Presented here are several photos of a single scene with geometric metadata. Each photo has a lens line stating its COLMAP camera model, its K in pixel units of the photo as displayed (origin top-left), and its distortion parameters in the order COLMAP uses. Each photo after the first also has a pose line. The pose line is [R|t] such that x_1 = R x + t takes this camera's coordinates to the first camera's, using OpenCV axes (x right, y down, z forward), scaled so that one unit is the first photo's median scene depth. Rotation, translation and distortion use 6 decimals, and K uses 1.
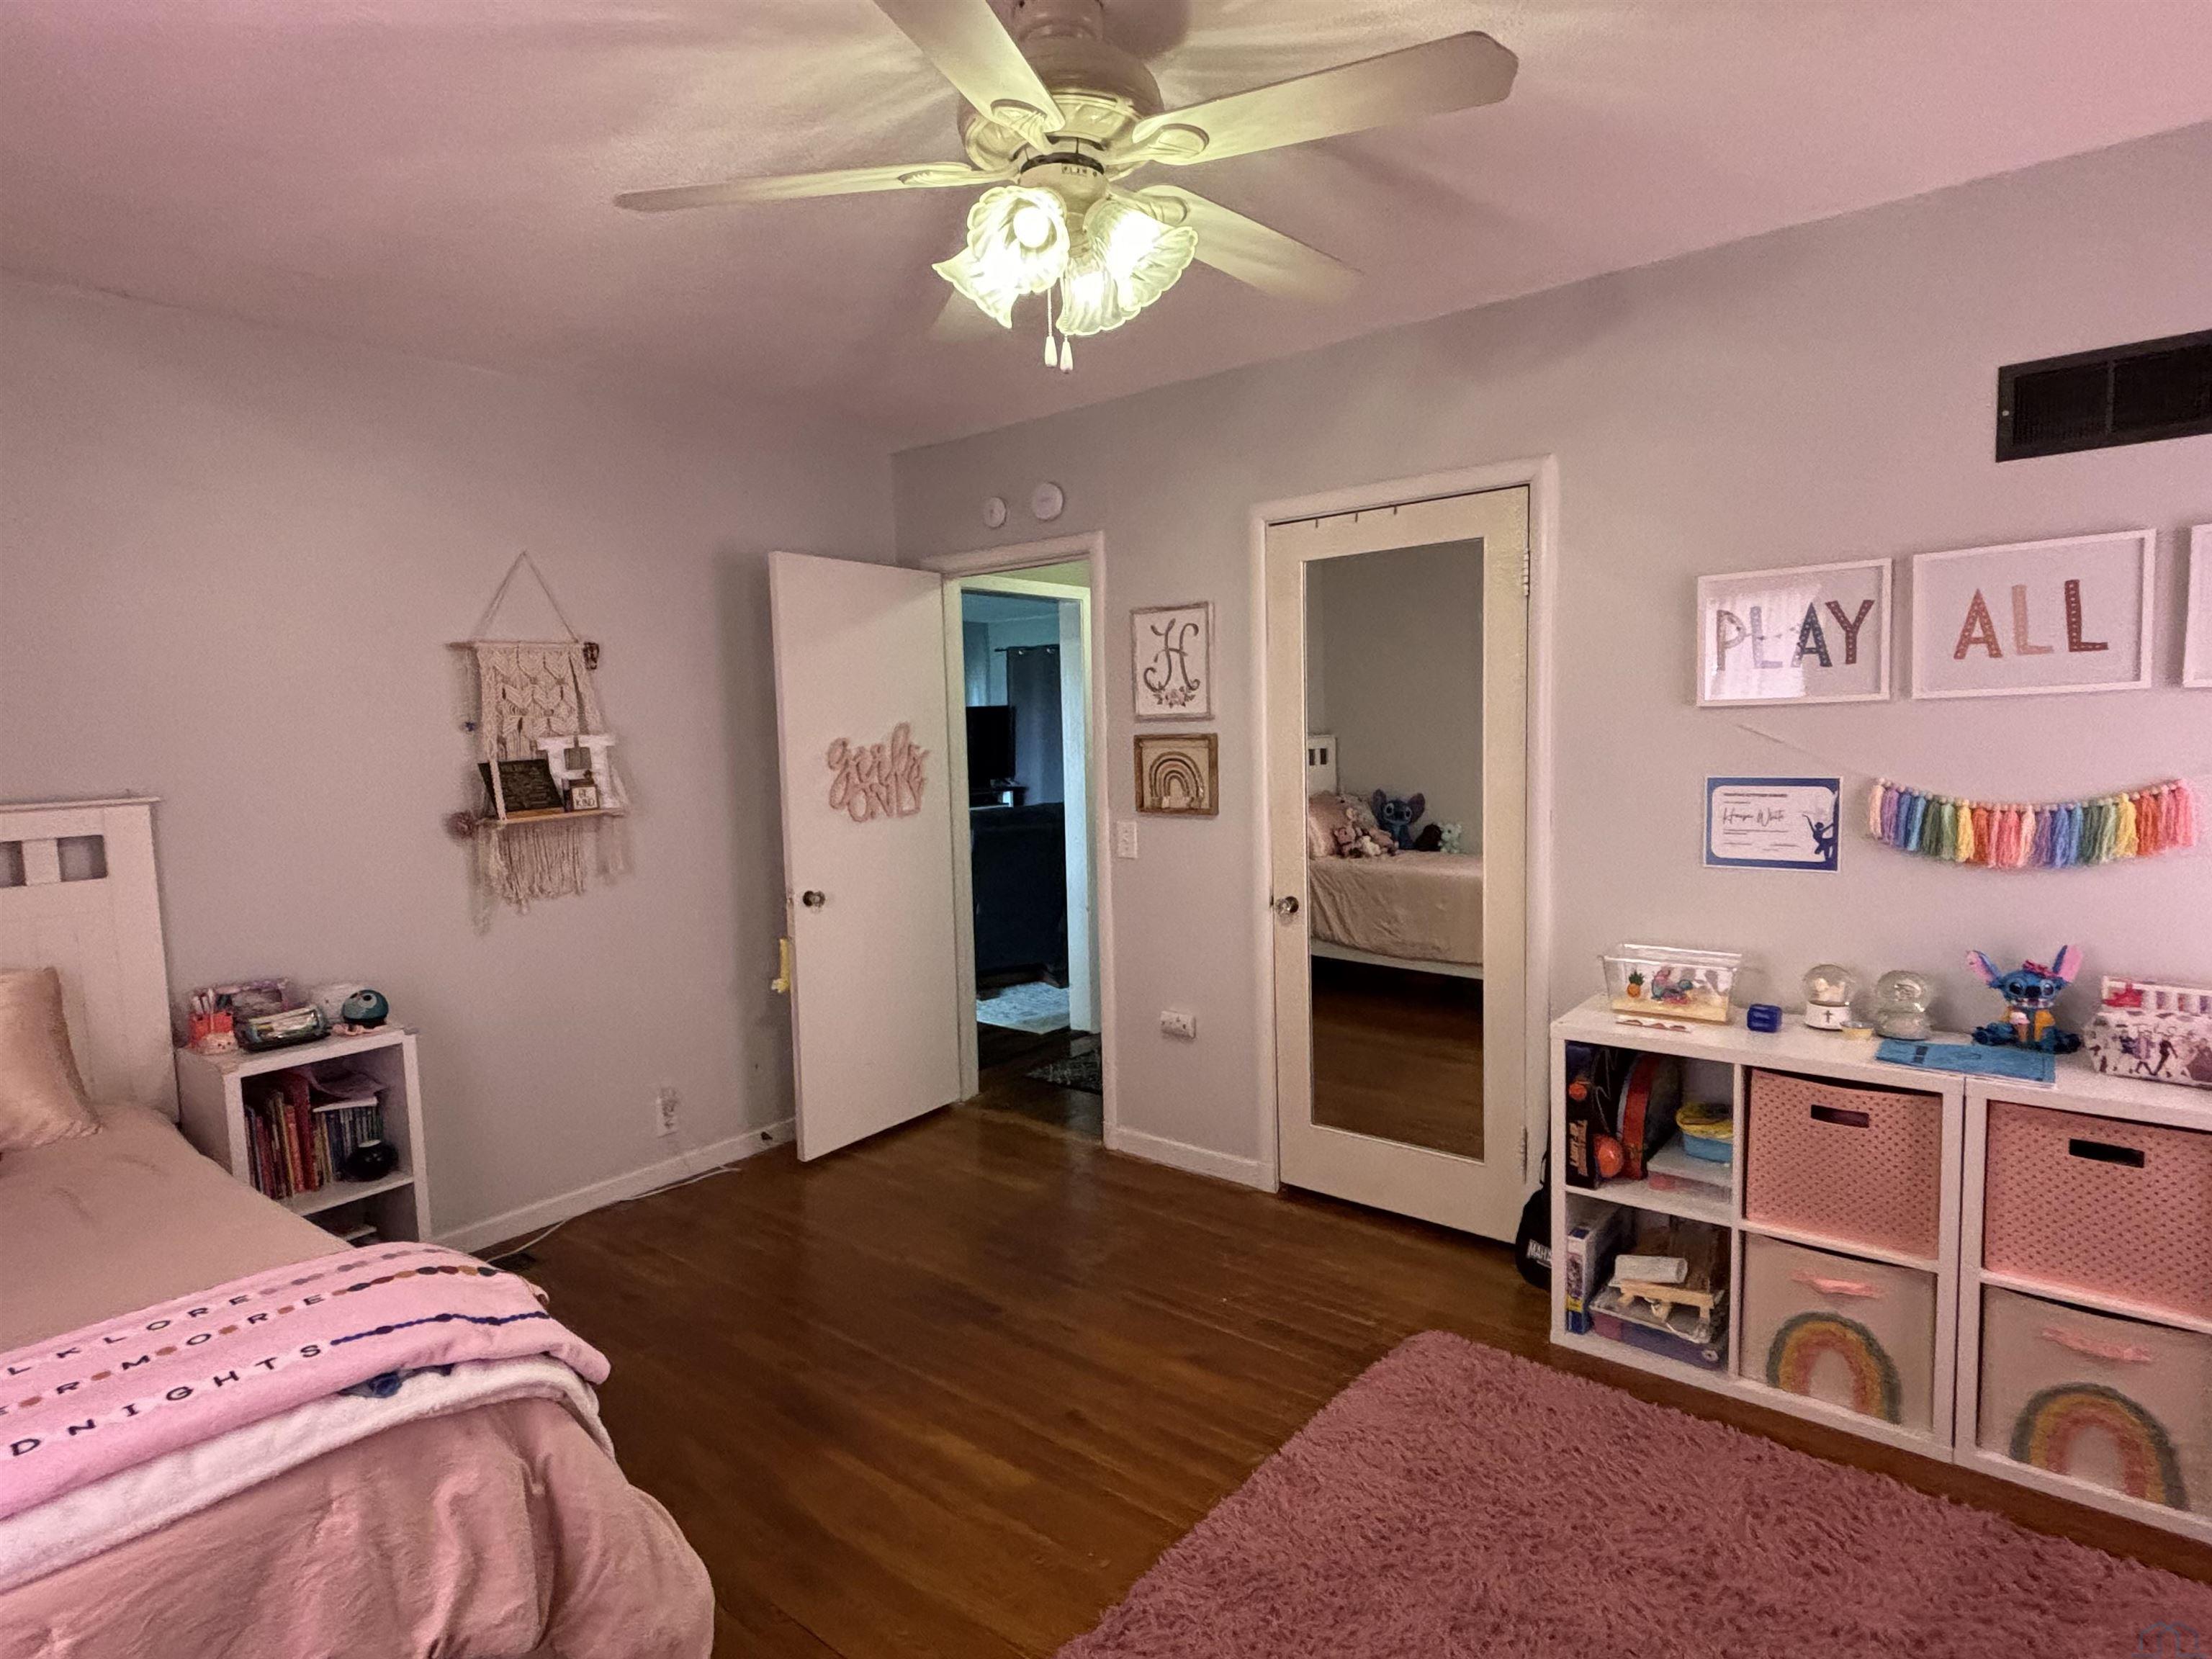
lens RADIAL K [[1193.3, 0, 1095.3], [0, 1193.3, 818.6], [0, 0, 1]] dist [0.018143, 0.000810]
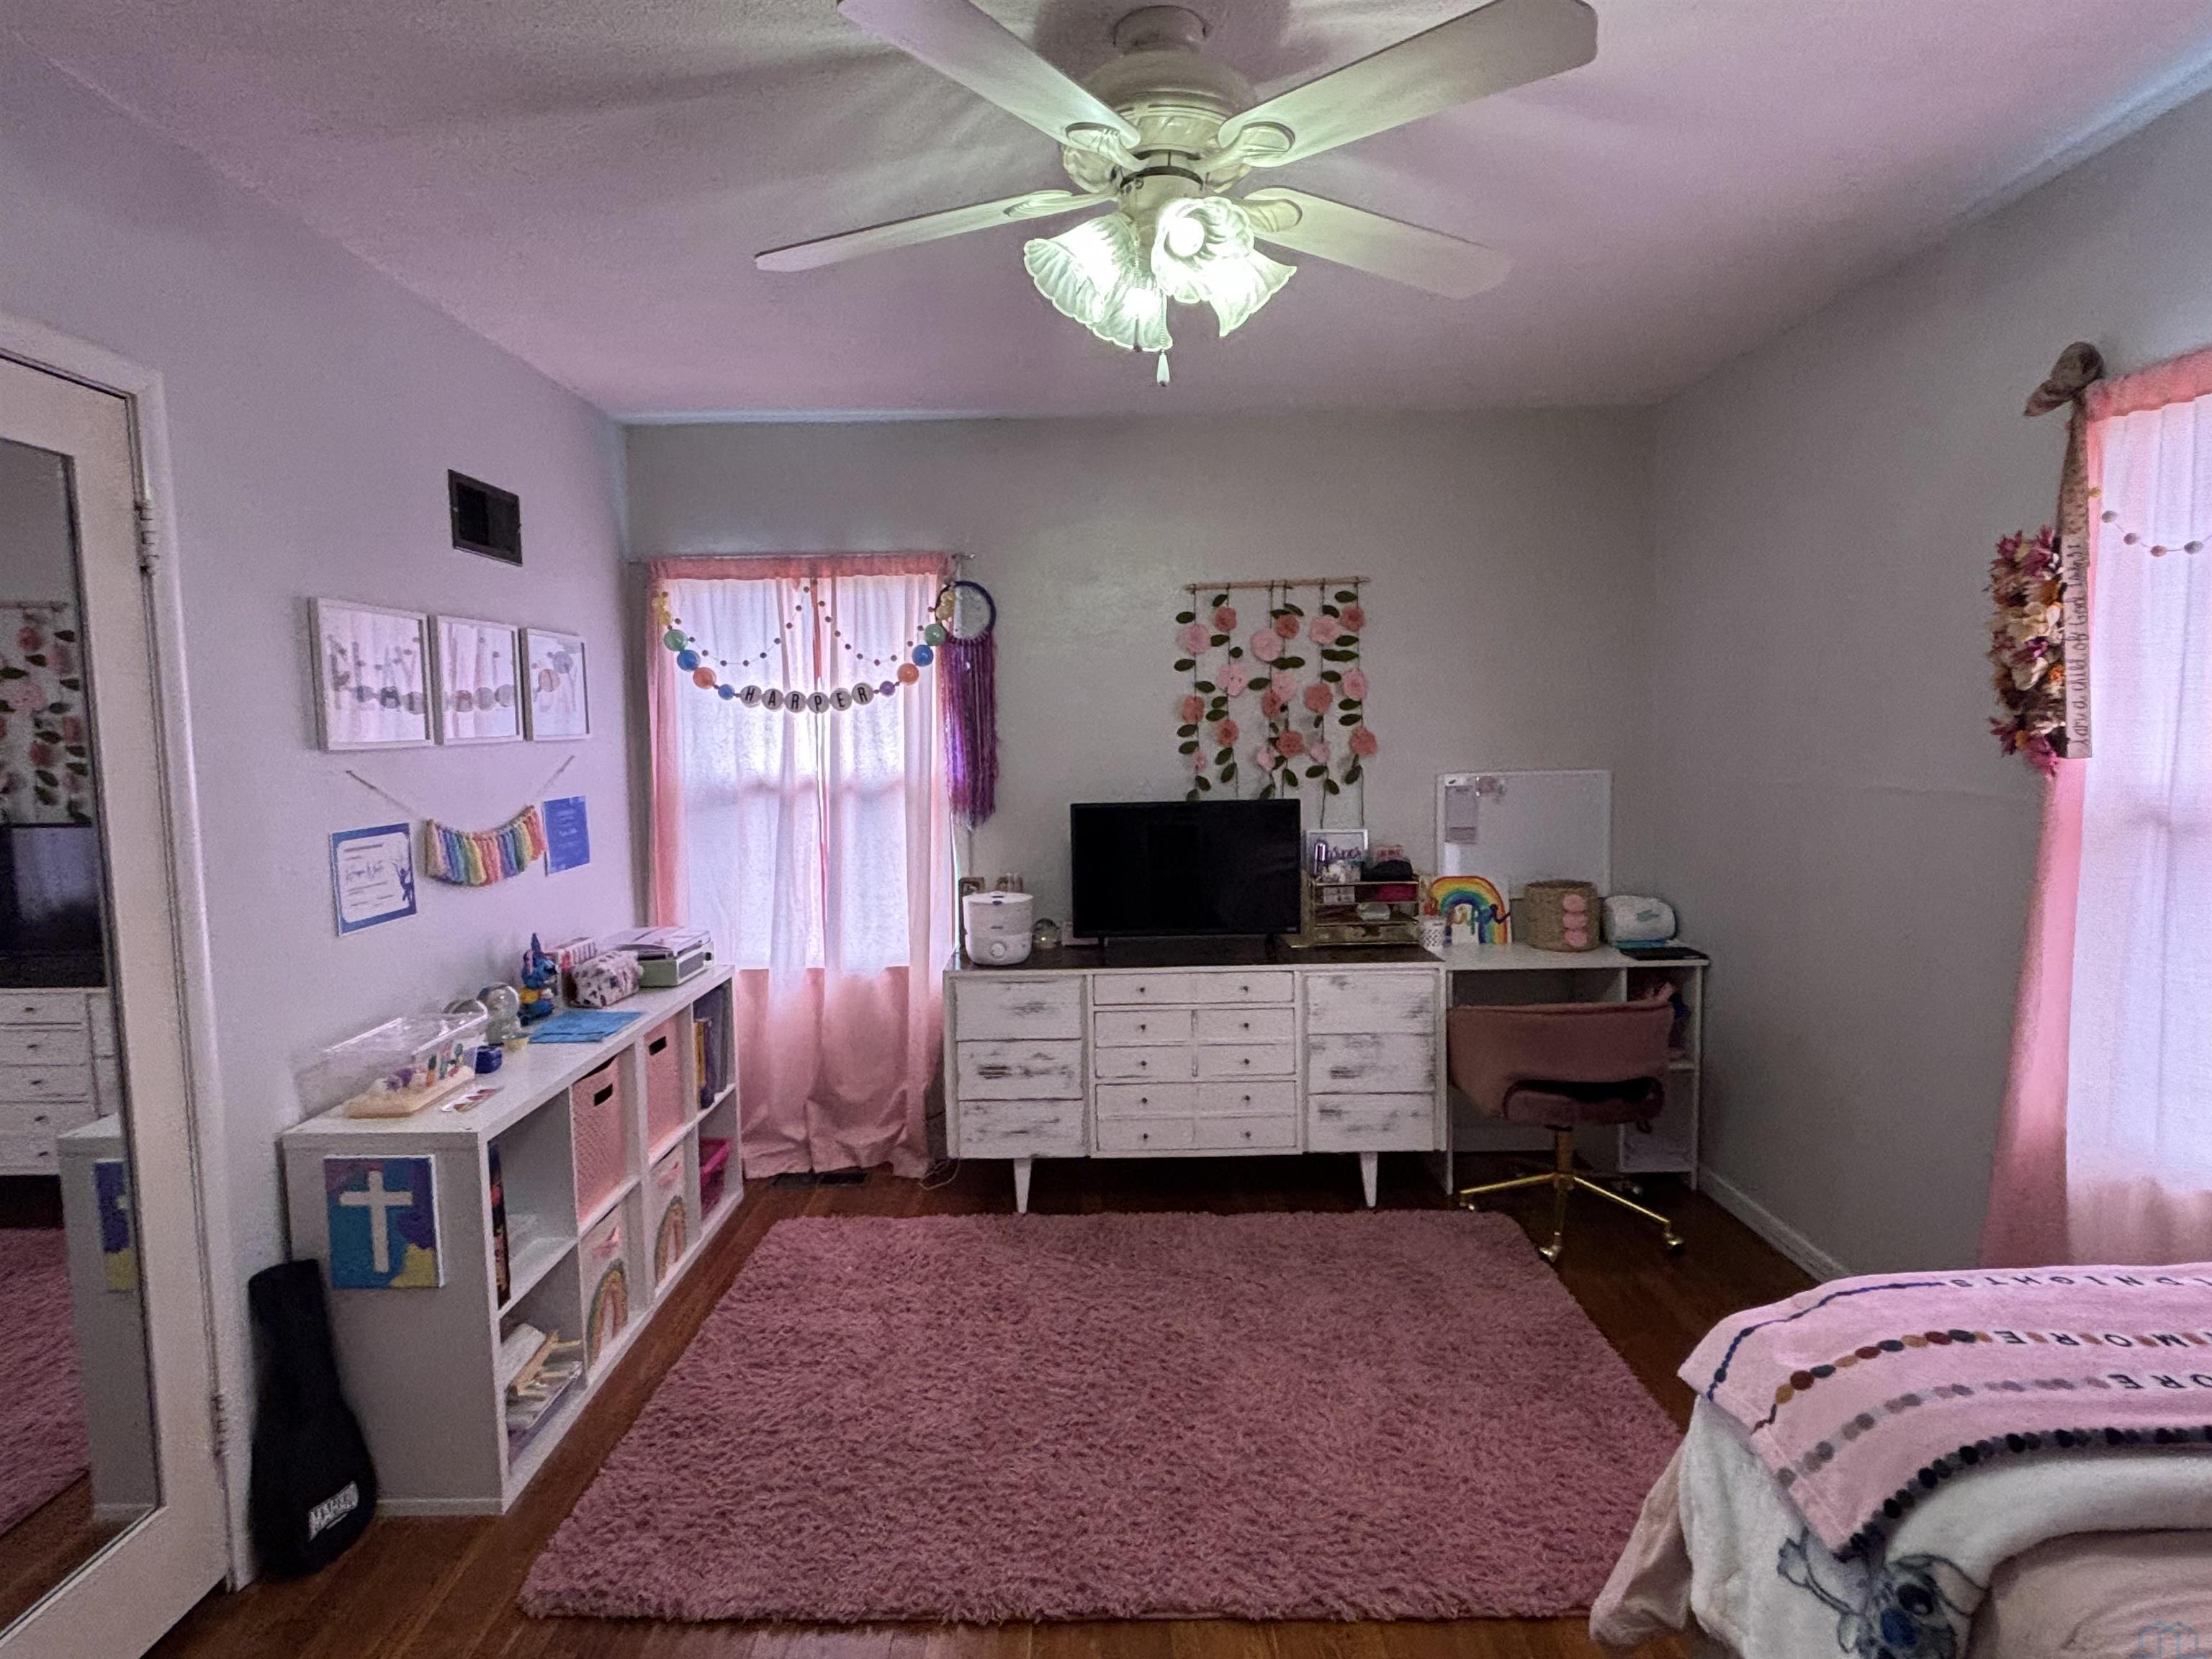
lens RADIAL K [[1193.3, 0, 1095.3], [0, 1193.3, 818.6], [0, 0, 1]] dist [0.018143, 0.000810]
pose [[-0.632516, -0.019980, 0.774290, -0.527775], [0.100426, 0.989113, 0.107561, -0.087200], [-0.768009, 0.145793, -0.623623, 1.180133]]
